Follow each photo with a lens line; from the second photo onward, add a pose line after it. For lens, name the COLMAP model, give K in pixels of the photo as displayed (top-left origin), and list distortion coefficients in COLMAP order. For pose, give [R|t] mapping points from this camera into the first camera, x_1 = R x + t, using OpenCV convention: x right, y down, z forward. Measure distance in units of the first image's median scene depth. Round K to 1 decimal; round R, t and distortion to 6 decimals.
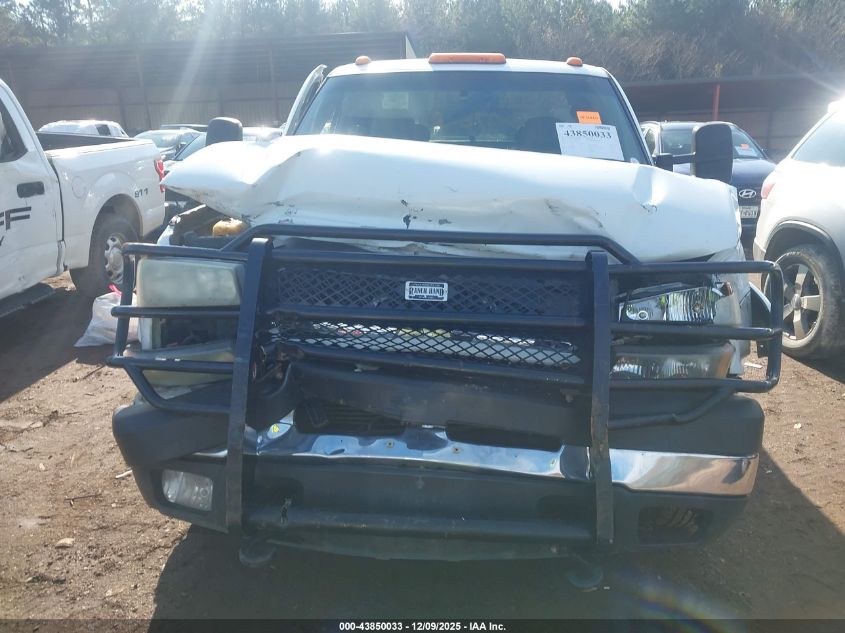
lens RADIAL K [[649.8, 0, 422.5], [0, 649.8, 316.5], [0, 0, 1]] dist [0.067342, -0.075854]
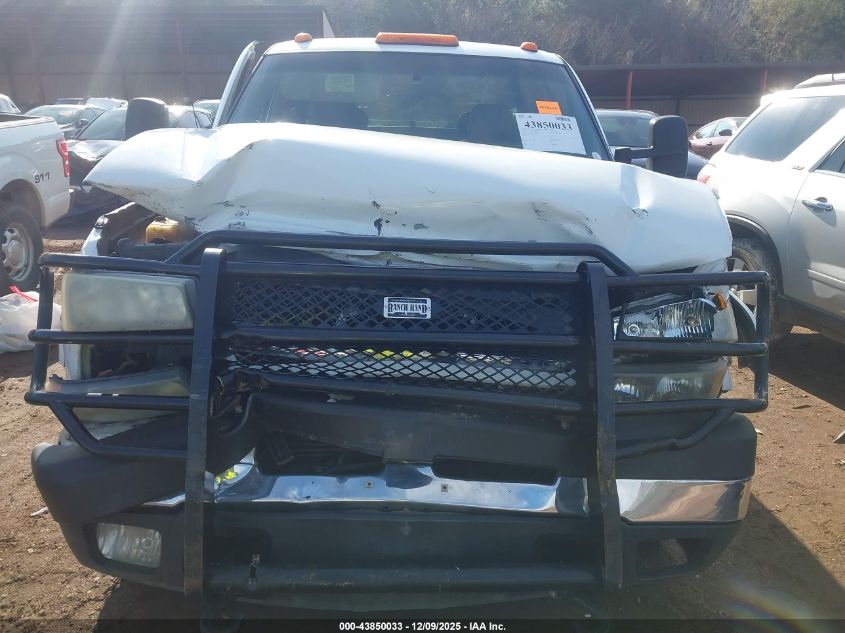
lens RADIAL K [[652.5, 0, 402.3], [0, 652.5, 317.1], [0, 0, 1]] dist [0.026793, -0.000433]
pose [[0.994006, -0.010423, 0.108828, -0.093140], [0.007035, 0.999480, 0.031472, -0.052404], [-0.109099, -0.030518, 0.993562, 0.120366]]
